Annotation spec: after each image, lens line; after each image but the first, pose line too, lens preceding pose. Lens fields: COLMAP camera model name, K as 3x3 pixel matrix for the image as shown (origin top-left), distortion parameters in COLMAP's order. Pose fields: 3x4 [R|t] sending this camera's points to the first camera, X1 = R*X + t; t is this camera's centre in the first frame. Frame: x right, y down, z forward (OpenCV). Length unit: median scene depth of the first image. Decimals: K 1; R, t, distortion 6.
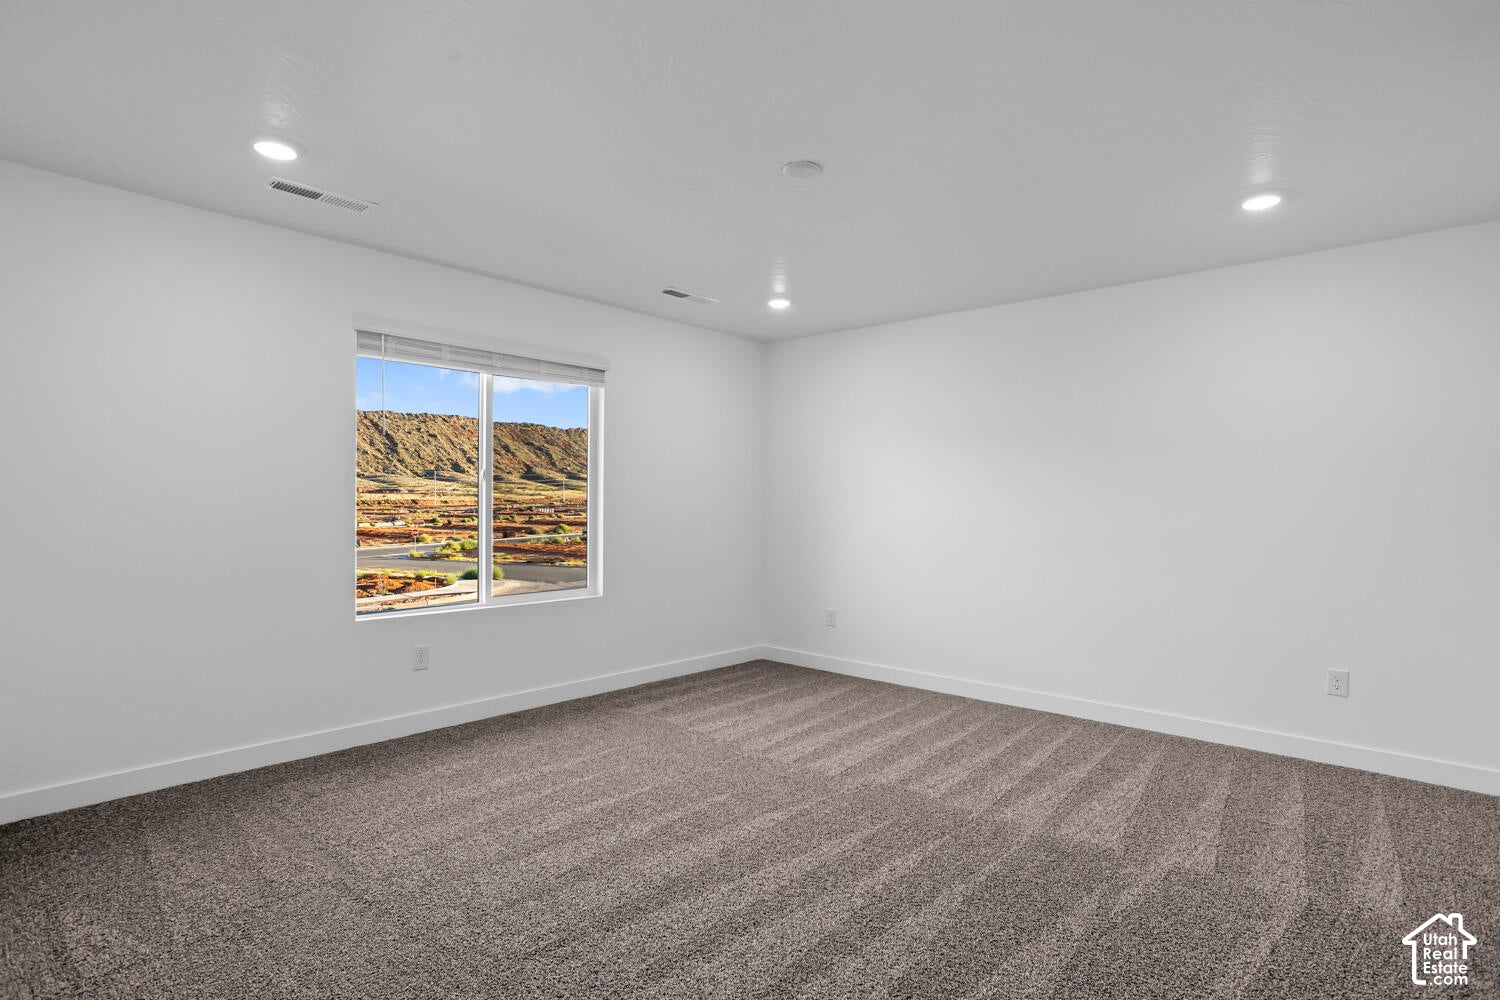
lens RADIAL K [[755.5, 0, 771.7], [0, 755.5, 501.5], [0, 0, 1]] dist [-0.031022, 0.018205]
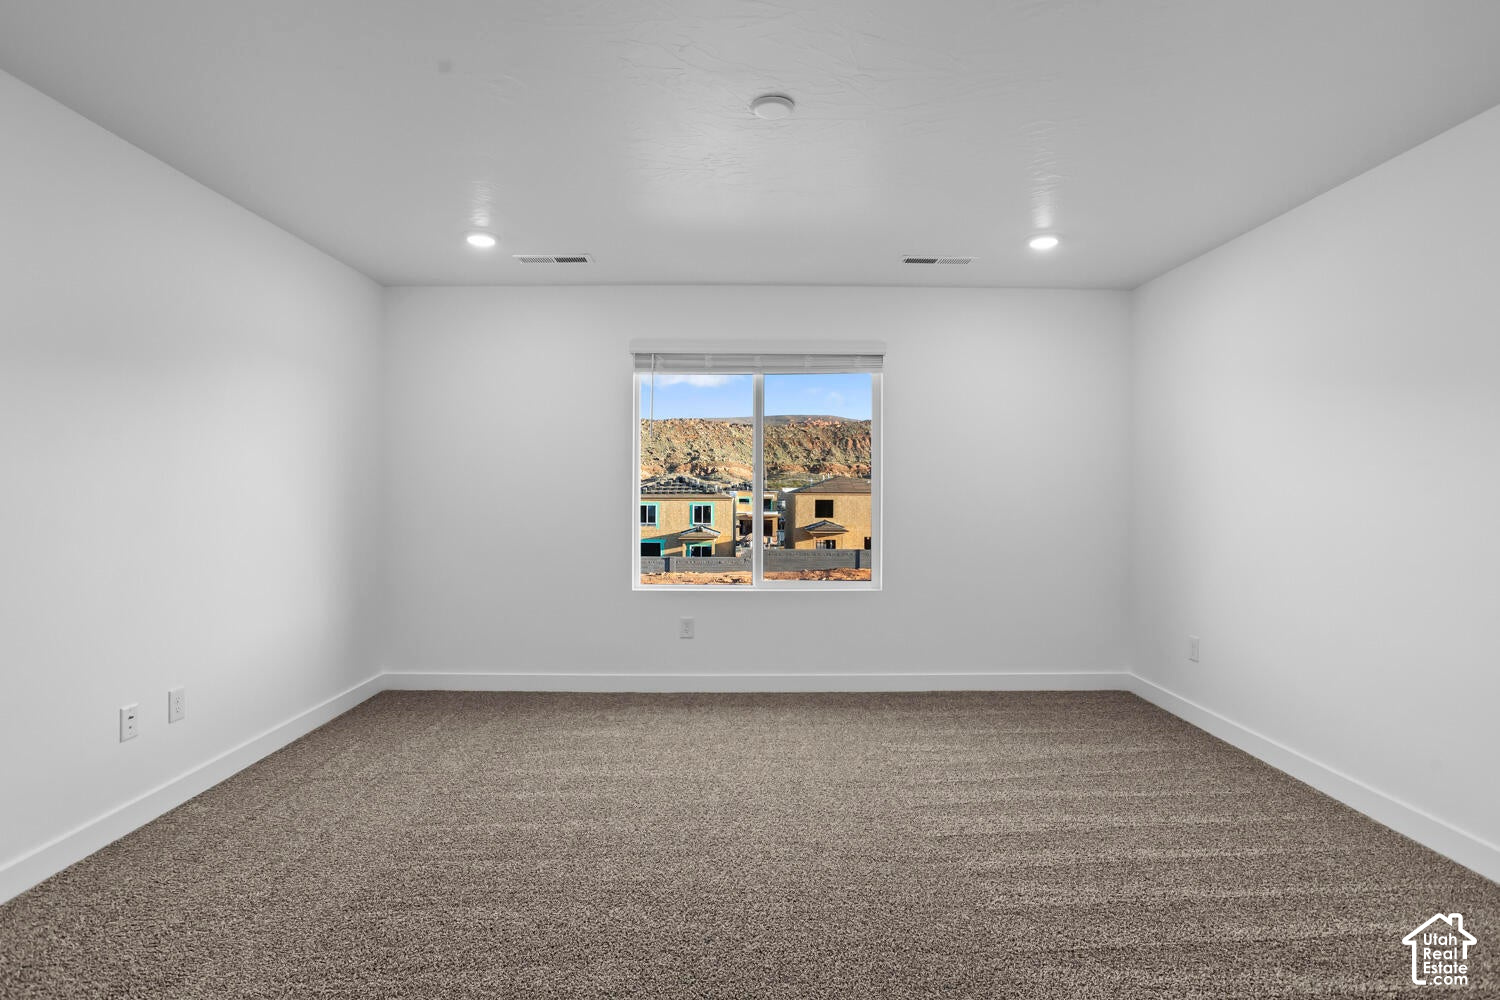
lens RADIAL K [[755.5, 0, 758.0], [0, 755.5, 488.0], [0, 0, 1]] dist [-0.031022, 0.018205]
pose [[0.677510, -0.010126, -0.735444, 0.415296], [0.003215, 0.999936, -0.010807, 0.006062], [0.735506, 0.004957, 0.677500, 0.258255]]
